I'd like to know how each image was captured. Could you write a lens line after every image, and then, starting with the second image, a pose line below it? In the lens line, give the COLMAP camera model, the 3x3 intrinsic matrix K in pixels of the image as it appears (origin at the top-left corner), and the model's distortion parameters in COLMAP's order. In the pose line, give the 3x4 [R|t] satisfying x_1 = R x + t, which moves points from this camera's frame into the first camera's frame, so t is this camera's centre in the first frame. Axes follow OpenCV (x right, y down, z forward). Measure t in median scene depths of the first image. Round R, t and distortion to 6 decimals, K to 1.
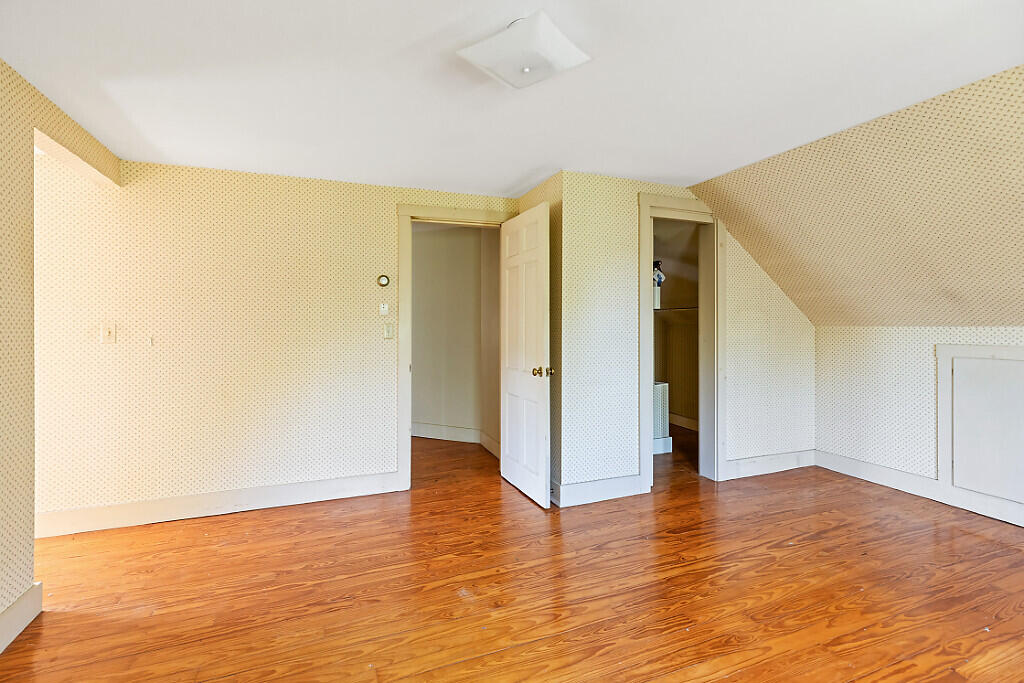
lens RADIAL K [[469.2, 0, 507.4], [0, 469.2, 333.2], [0, 0, 1]] dist [0.004665, -0.001756]
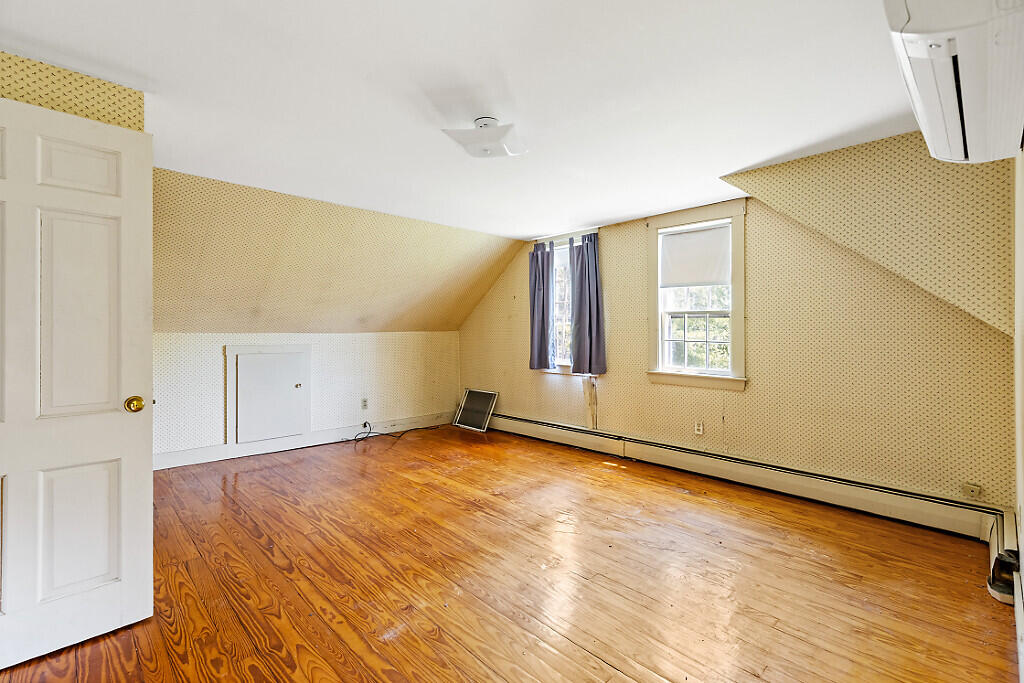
lens RADIAL K [[469.2, 0, 502.2], [0, 469.2, 335.6], [0, 0, 1]] dist [0.004665, -0.001756]
pose [[-0.368196, -0.004147, 0.929739, -0.850861], [0.018104, 0.999768, 0.011629, -0.008426], [-0.929572, 0.021114, -0.368036, 0.968649]]
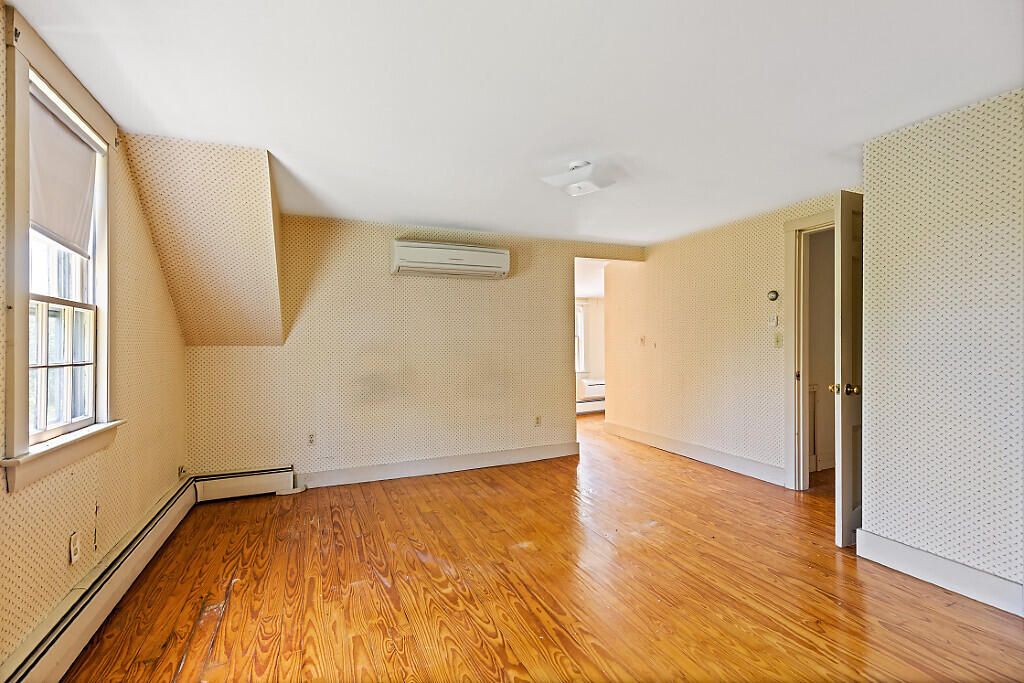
lens RADIAL K [[469.2, 0, 513.1], [0, 469.2, 336.4], [0, 0, 1]] dist [0.004665, -0.001756]
pose [[0.048730, -0.001446, -0.998811, 1.142303], [-0.008500, 0.999962, -0.001862, -0.008089], [0.998776, 0.008580, 0.048716, 0.438440]]
